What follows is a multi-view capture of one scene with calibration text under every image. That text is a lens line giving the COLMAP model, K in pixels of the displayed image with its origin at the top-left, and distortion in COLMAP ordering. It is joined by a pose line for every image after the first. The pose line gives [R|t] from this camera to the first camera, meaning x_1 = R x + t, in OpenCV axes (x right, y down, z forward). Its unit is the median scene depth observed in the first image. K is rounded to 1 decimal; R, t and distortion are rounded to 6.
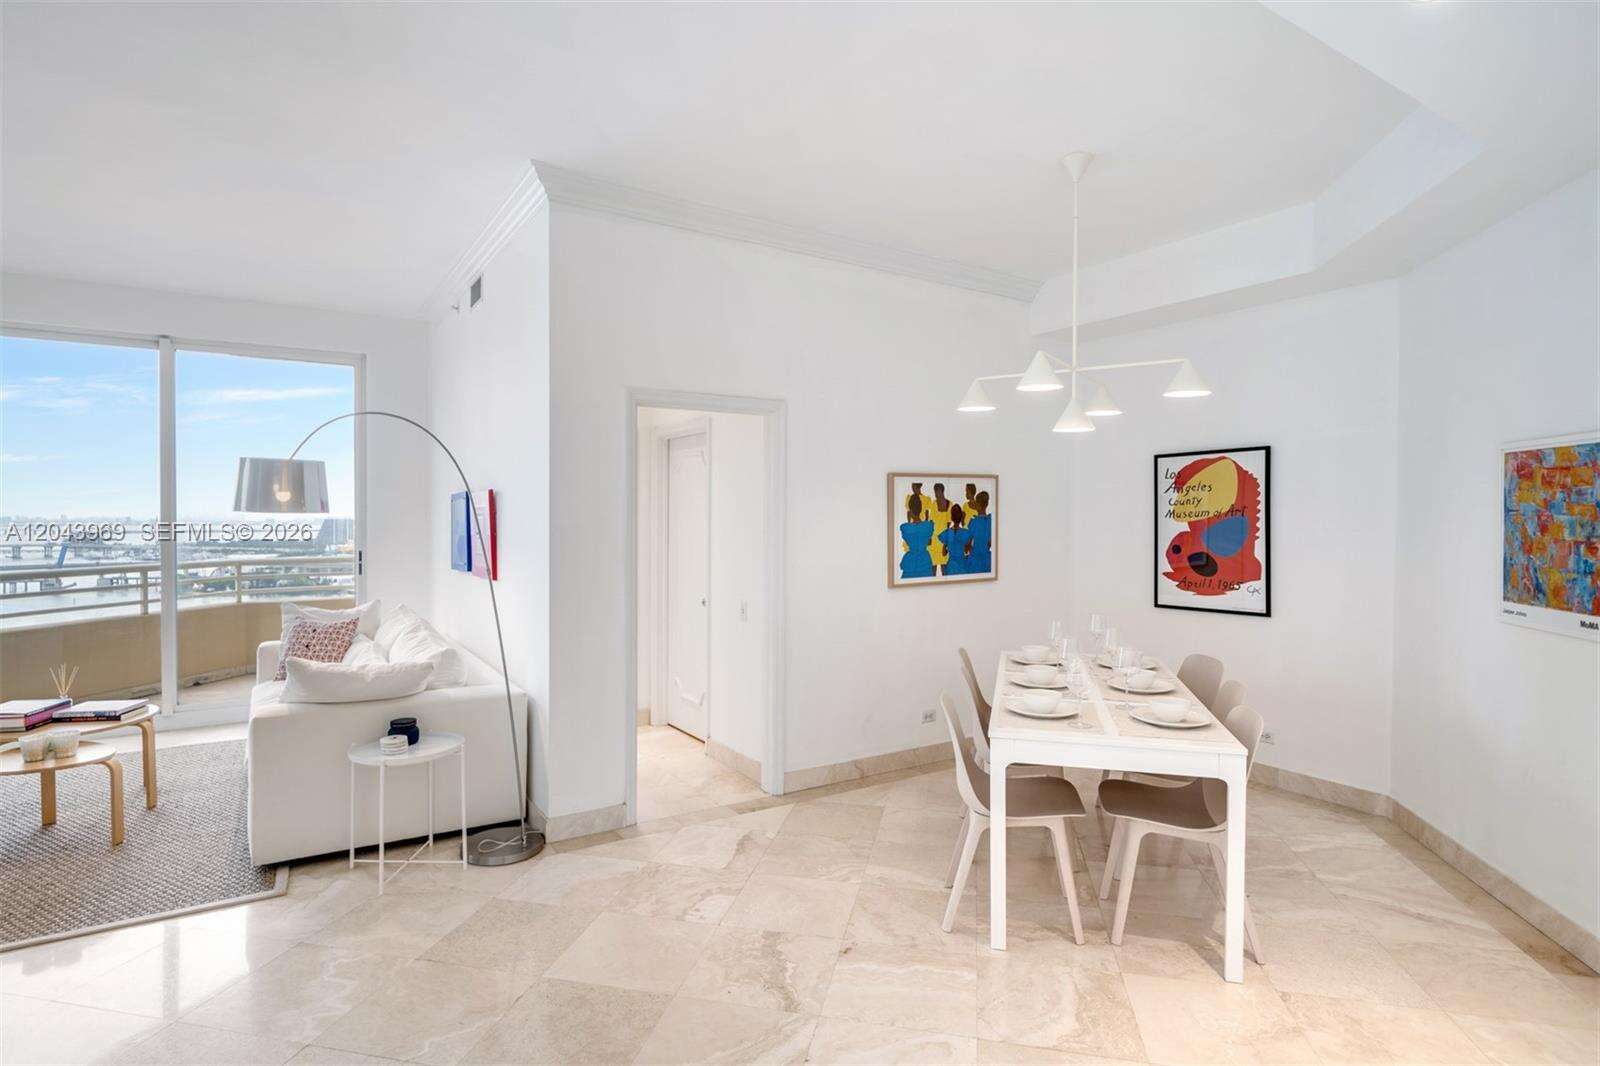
lens RADIAL K [[823.7, 0, 782.7], [0, 823.7, 527.5], [0, 0, 1]] dist [0.004067, 0.000560]
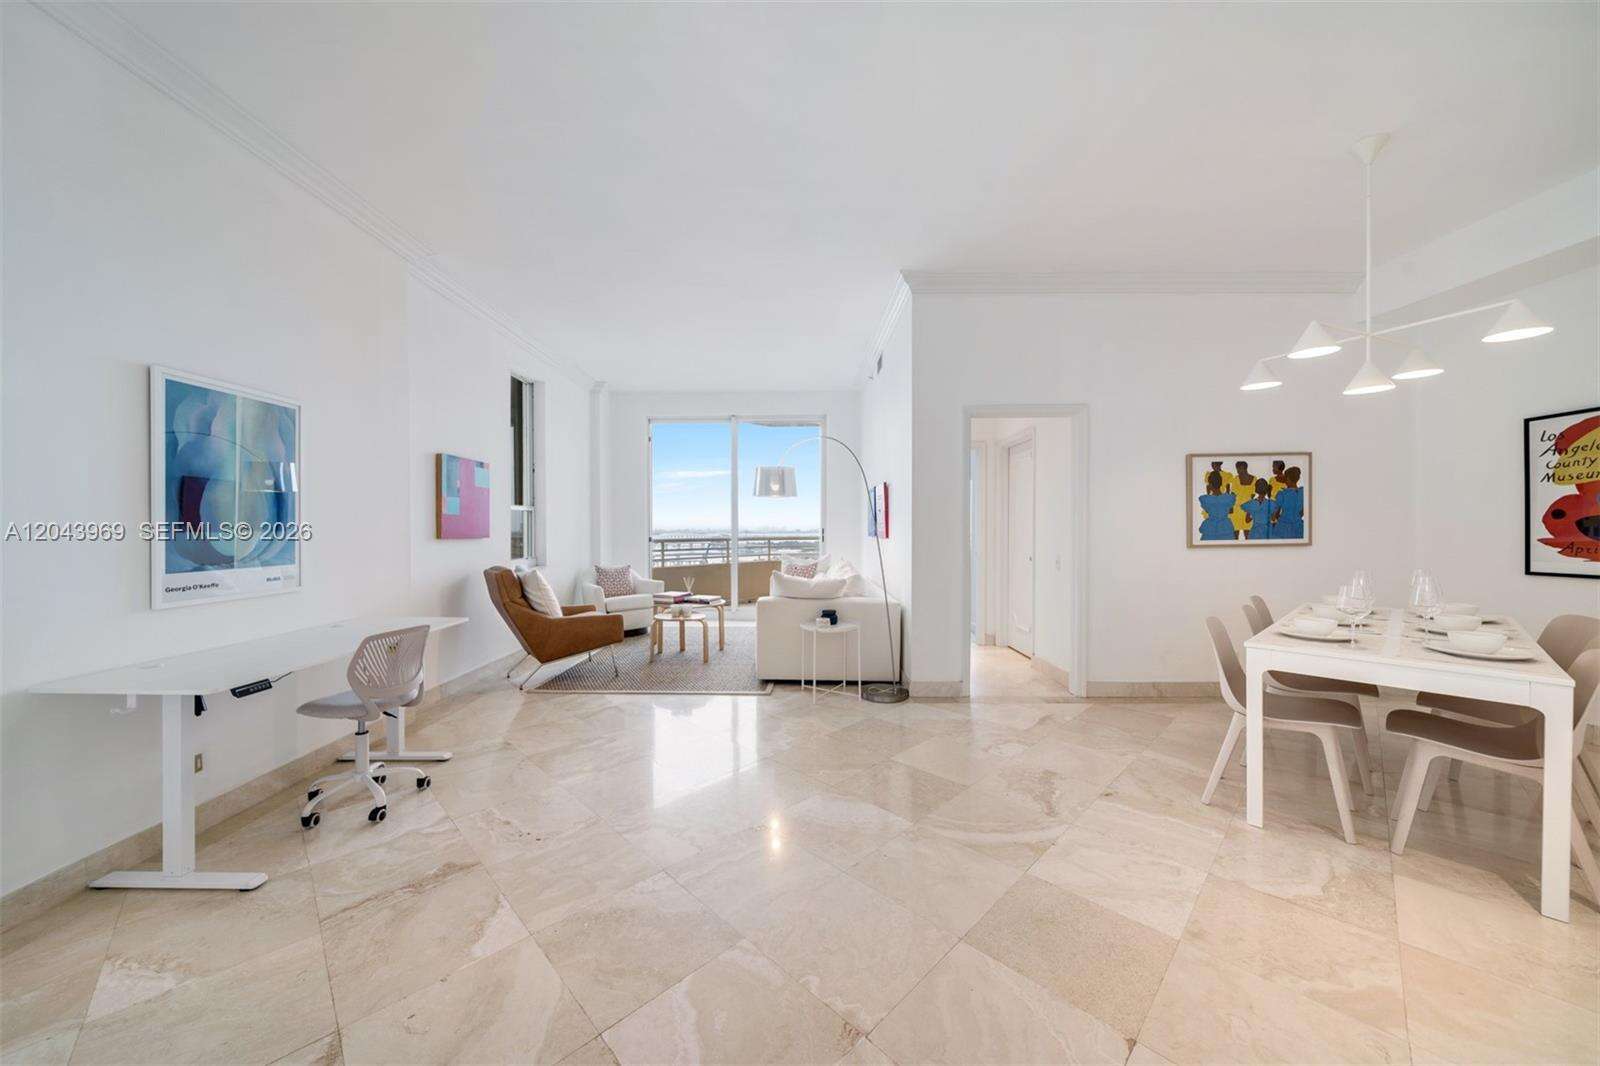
lens RADIAL K [[554.3, 0, 786.9], [0, 554.3, 532.6], [0, 0, 1]] dist [-0.005799, -0.000072]
pose [[0.838267, 0.000210, -0.545260, 0.098358], [-0.002662, 0.999990, -0.003708, 0.070304], [0.545253, 0.004560, 0.838259, -0.028198]]
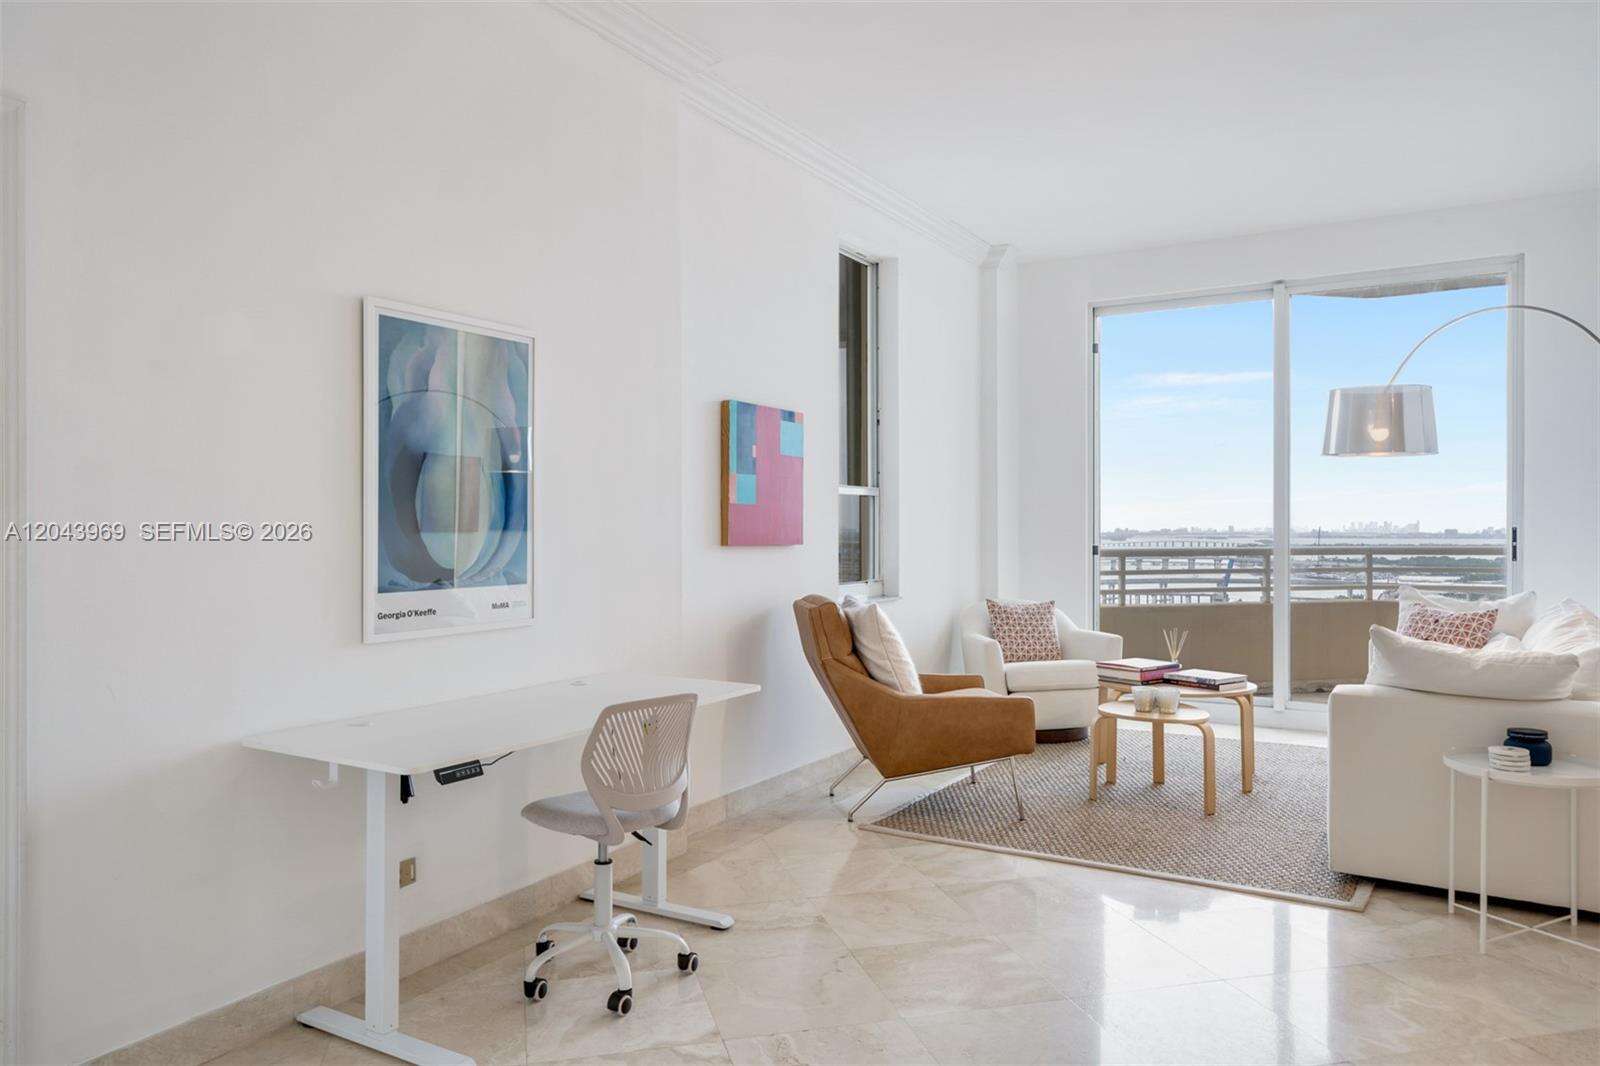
lens RADIAL K [[1088.1, 0, 788.5], [0, 1088.1, 529.0], [0, 0, 1]] dist [0.007244, -0.006358]
pose [[0.450619, -0.002853, -0.892712, 0.086894], [-0.008003, 0.999942, -0.007235, 0.069362], [0.892680, 0.010405, 0.450570, 0.008890]]
